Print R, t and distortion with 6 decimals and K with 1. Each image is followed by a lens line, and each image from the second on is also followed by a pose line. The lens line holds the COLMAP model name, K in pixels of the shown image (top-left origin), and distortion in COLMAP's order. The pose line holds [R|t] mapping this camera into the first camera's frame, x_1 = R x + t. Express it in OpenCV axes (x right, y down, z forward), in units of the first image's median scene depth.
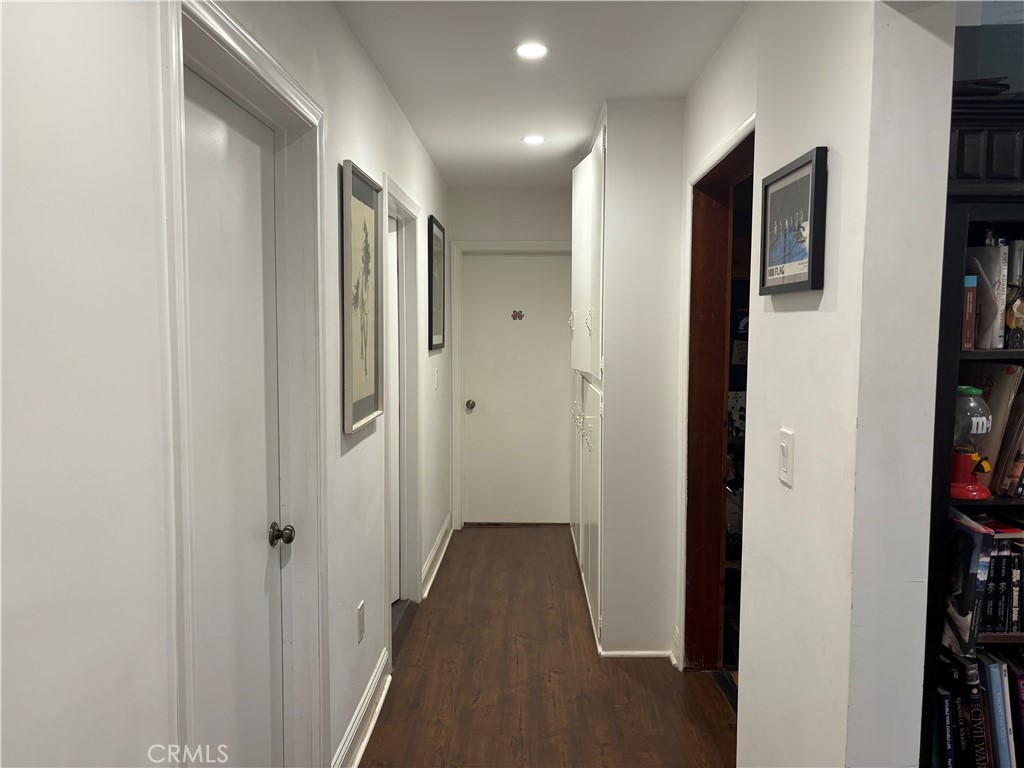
lens RADIAL K [[775.7, 0, 513.2], [0, 775.7, 381.5], [0, 0, 1]] dist [0.038744, -0.036525]
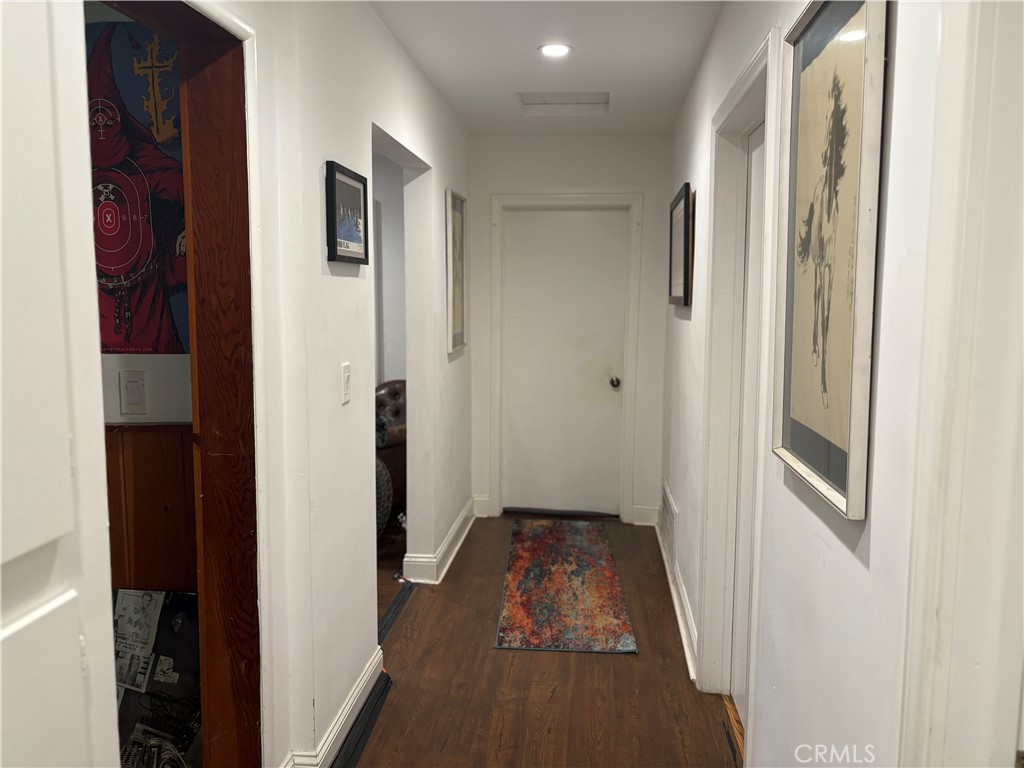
lens RADIAL K [[775.7, 0, 513.0], [0, 775.7, 381.4], [0, 0, 1]] dist [0.038744, -0.036525]
pose [[-0.996202, -0.019406, 0.084884, -0.038292], [-0.003054, 0.982036, 0.188669, -0.111410], [-0.087021, 0.187693, -0.978365, 1.561128]]
